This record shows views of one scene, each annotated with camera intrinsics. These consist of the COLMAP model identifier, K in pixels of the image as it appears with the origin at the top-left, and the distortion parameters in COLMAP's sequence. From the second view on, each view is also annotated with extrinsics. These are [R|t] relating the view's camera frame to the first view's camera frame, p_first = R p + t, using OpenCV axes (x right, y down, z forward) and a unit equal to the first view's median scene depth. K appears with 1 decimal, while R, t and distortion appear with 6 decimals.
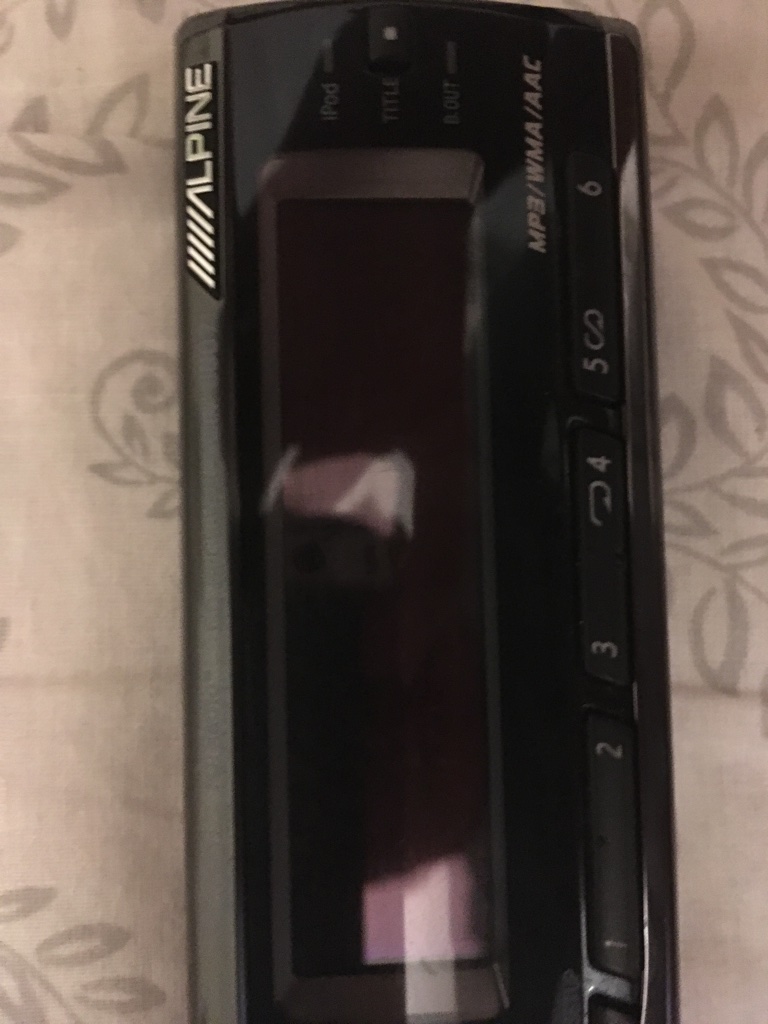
lens RADIAL K [[911.5, 0, 384.0], [0, 911.5, 512.0], [0, 0, 1]] dist [0.057075, -0.160077]
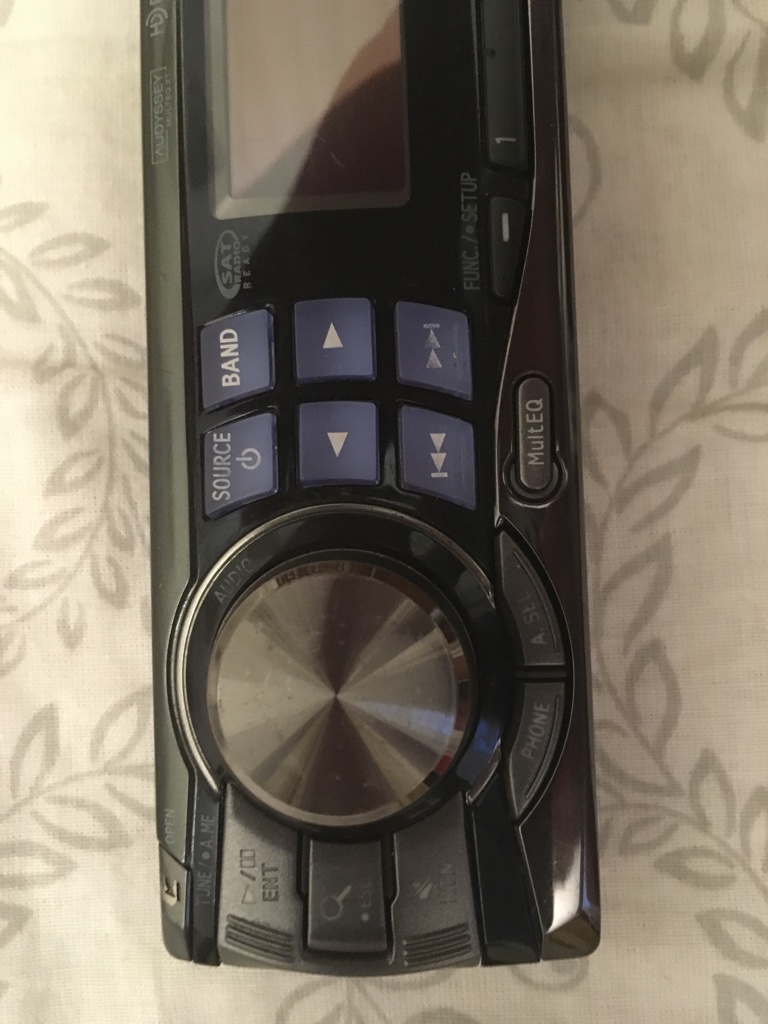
lens RADIAL K [[911.5, 0, 384.0], [0, 911.5, 512.0], [0, 0, 1]] dist [0.057075, -0.160077]
pose [[0.992482, -0.016540, -0.121271, 0.207446], [0.017006, 0.999851, 0.002803, 0.815099], [0.121206, -0.004844, 0.992616, -0.117886]]
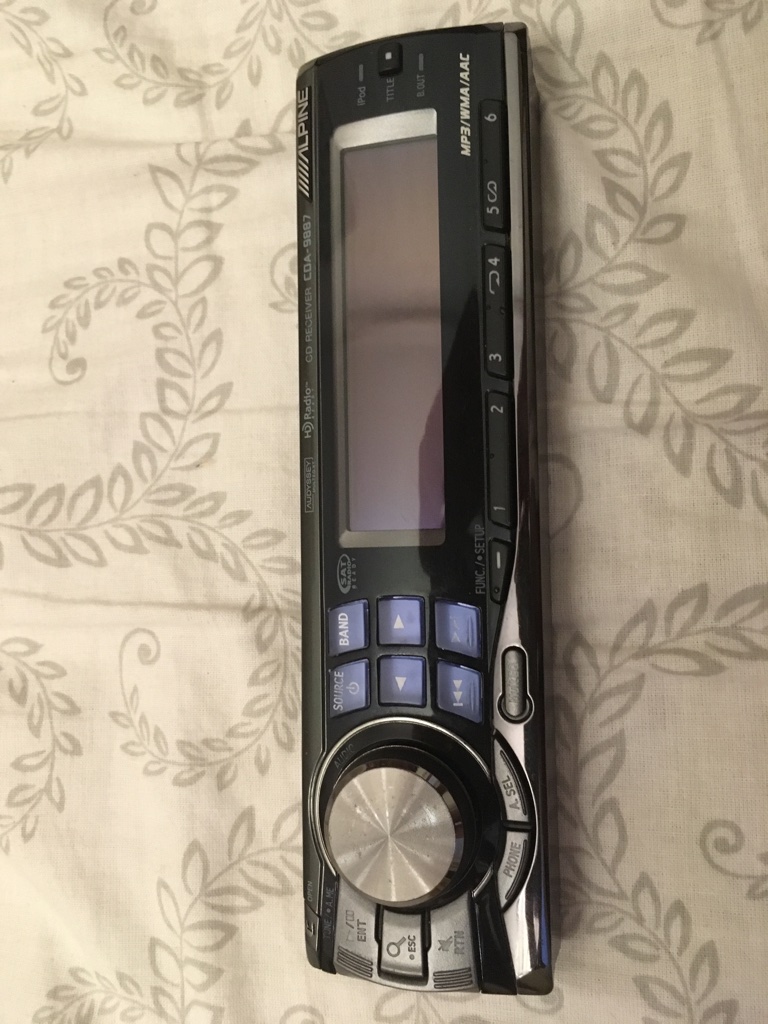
lens RADIAL K [[893.8, 0, 384.0], [0, 893.8, 512.0], [0, 0, 1]] dist [0.054296, -0.121997]
pose [[0.937025, -0.012827, -0.349027, 0.603218], [0.010446, 0.999908, -0.008702, 0.436188], [0.349107, 0.004508, 0.937072, -0.746343]]
